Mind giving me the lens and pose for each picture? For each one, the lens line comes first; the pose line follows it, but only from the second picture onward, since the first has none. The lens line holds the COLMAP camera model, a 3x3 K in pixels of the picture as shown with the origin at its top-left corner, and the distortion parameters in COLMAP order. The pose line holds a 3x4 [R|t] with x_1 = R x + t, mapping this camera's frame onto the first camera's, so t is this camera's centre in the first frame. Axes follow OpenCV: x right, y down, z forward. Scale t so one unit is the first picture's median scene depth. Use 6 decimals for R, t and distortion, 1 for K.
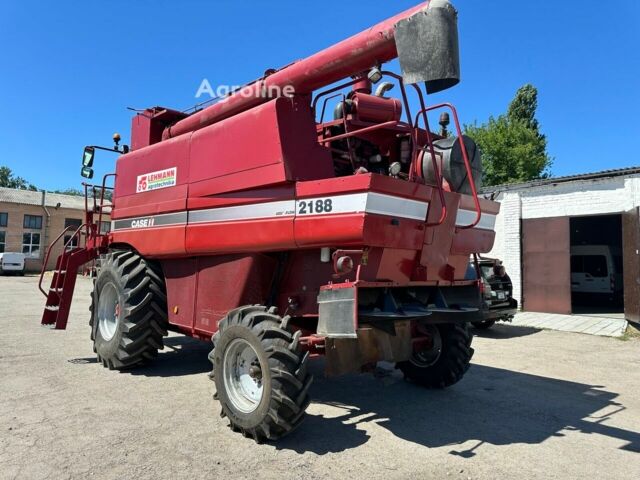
lens RADIAL K [[457.0, 0, 320.0], [0, 457.0, 240.0], [0, 0, 1]] dist [0.001144, -0.004408]
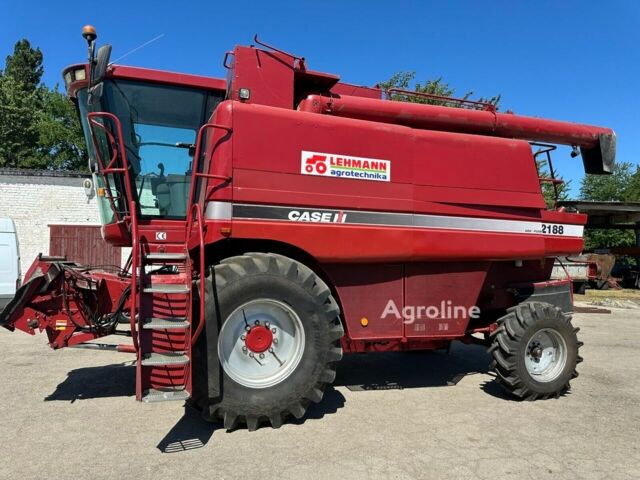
lens RADIAL K [[457.0, 0, 320.0], [0, 457.0, 240.0], [0, 0, 1]] dist [0.001144, -0.004408]
pose [[0.427111, 0.019112, 0.903997, -1.317098], [-0.054664, 0.998494, 0.004717, -0.004118], [-0.902545, -0.051431, 0.427512, 0.832264]]
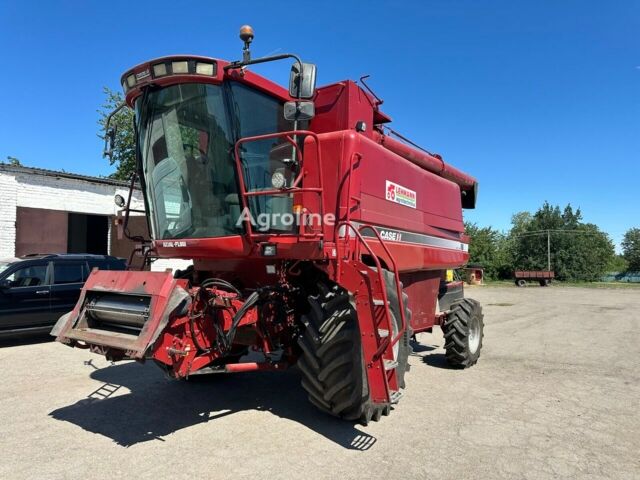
lens RADIAL K [[462.6, 0, 320.0], [0, 462.6, 240.0], [0, 0, 1]] dist [0.008356, -0.000308]
pose [[-0.192358, 0.019098, 0.981139, -1.555911], [-0.074938, 0.996605, -0.034091, 0.015346], [-0.978459, -0.080082, -0.190274, 1.620407]]
